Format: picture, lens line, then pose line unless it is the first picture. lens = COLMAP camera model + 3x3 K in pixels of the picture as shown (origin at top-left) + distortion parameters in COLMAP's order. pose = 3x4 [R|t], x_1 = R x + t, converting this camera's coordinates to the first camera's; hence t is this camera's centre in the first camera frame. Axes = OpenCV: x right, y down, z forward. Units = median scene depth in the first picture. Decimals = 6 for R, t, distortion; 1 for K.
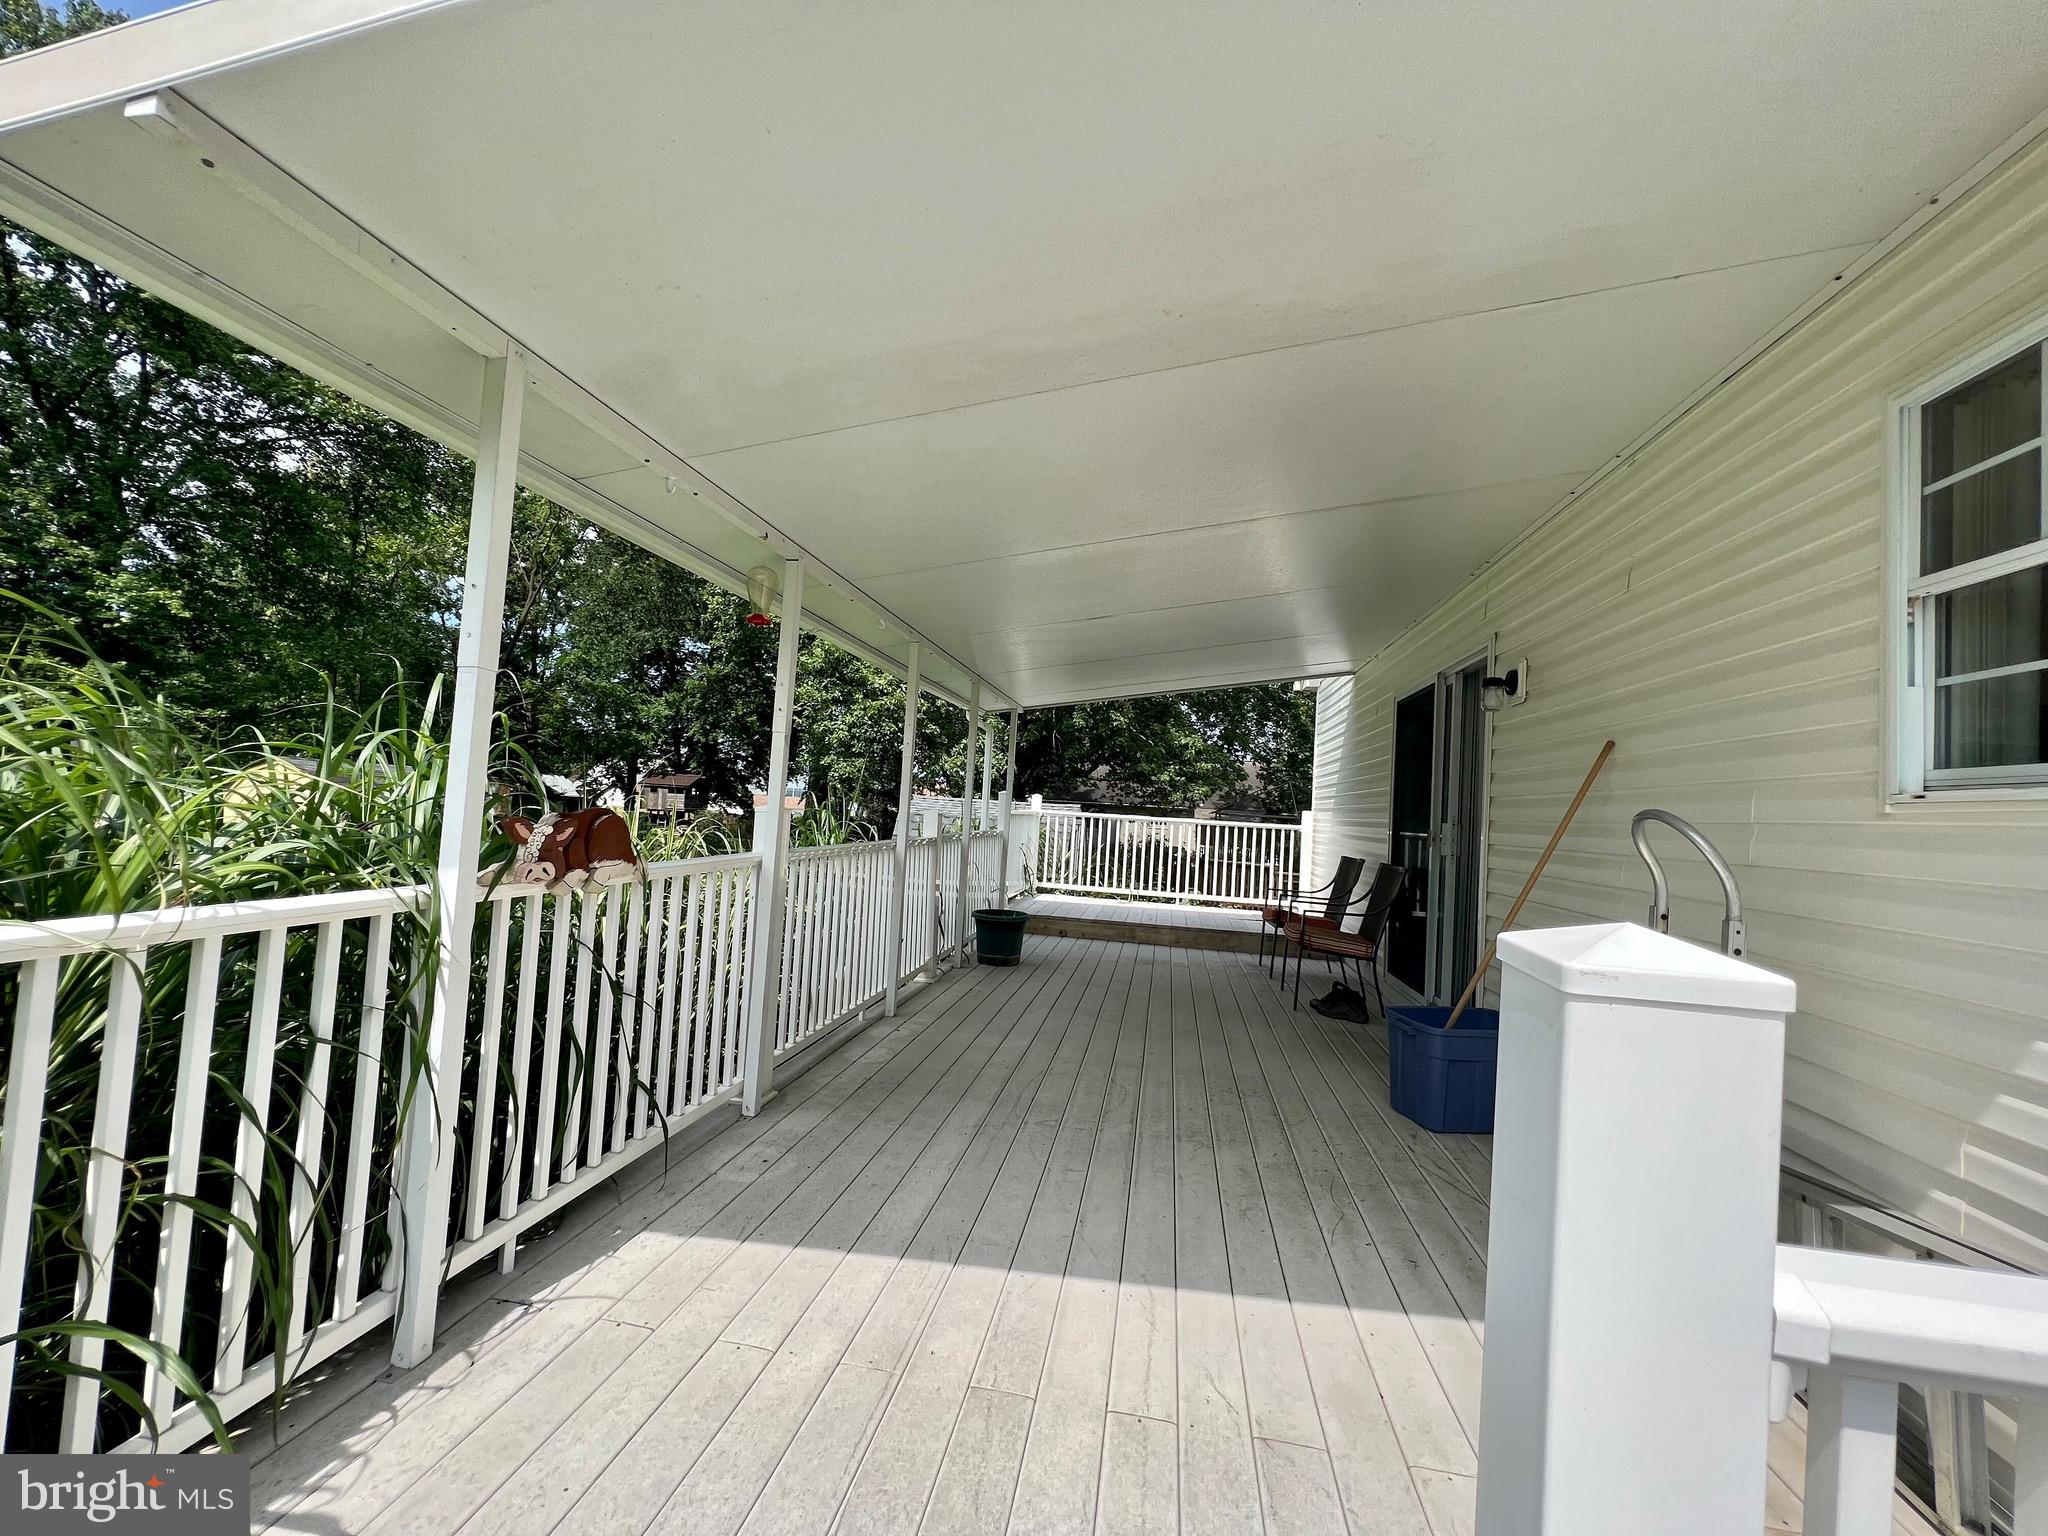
lens RADIAL K [[820.6, 0, 1024.0], [0, 820.6, 768.0], [0, 0, 1]] dist [0.001501, 0.000142]
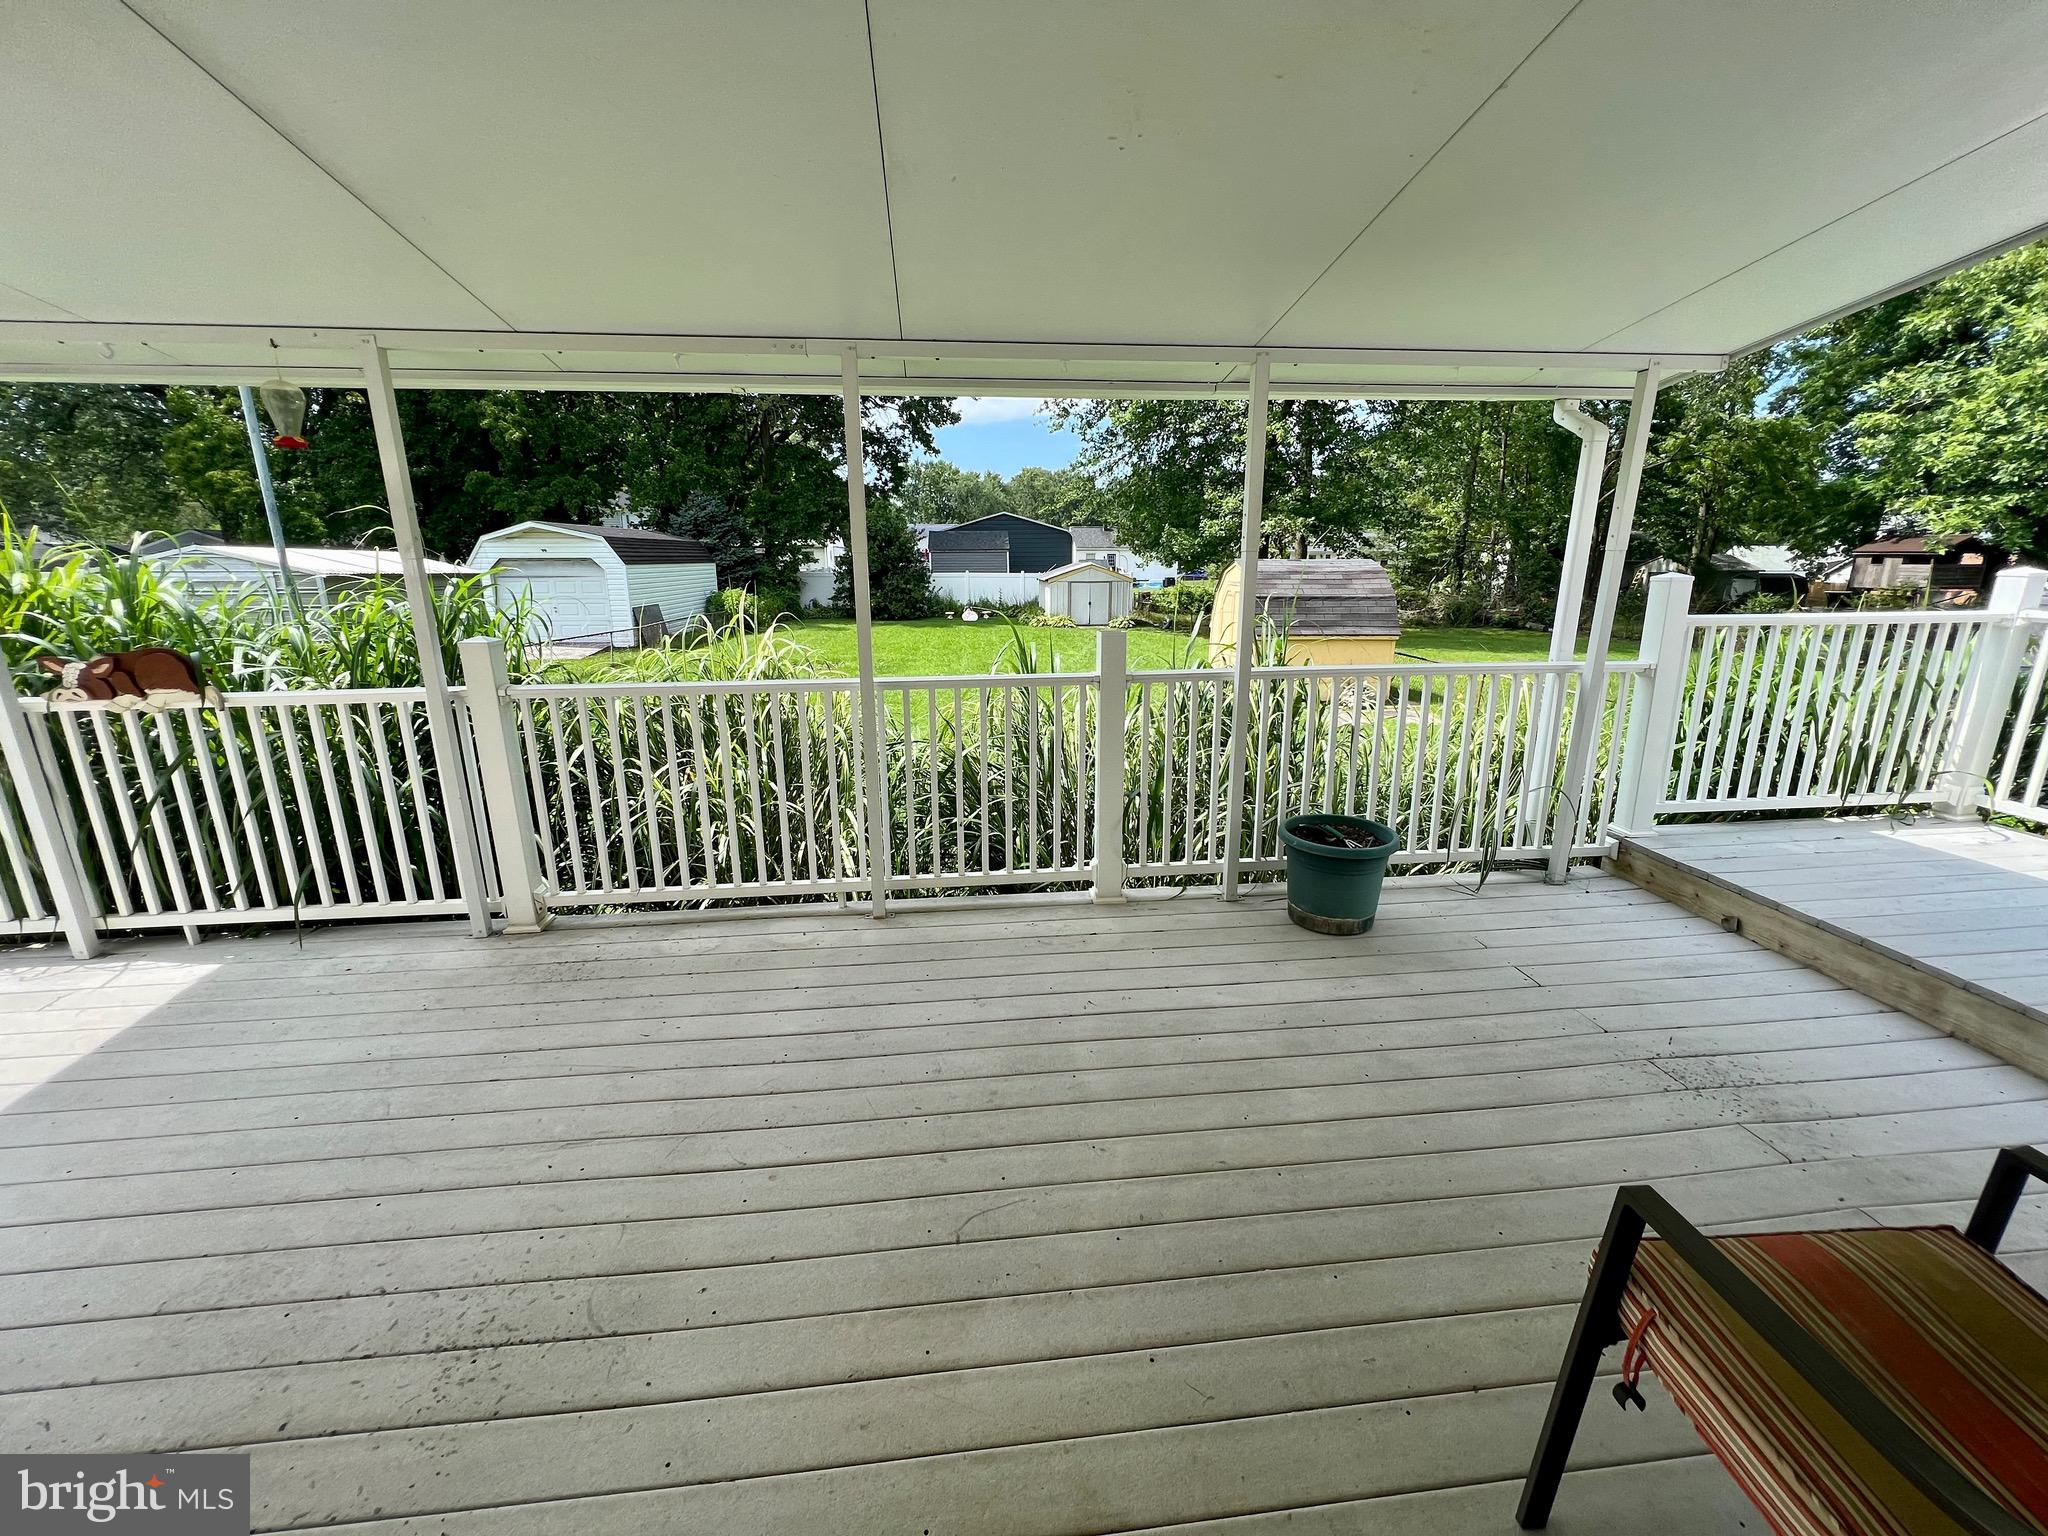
lens RADIAL K [[820.6, 0, 1024.0], [0, 820.6, 768.0], [0, 0, 1]] dist [0.001501, 0.000142]
pose [[0.281416, 0.186845, -0.941219, 0.629297], [0.065517, 0.974830, 0.213106, 0.025551], [0.957347, -0.121637, 0.262091, 1.093318]]
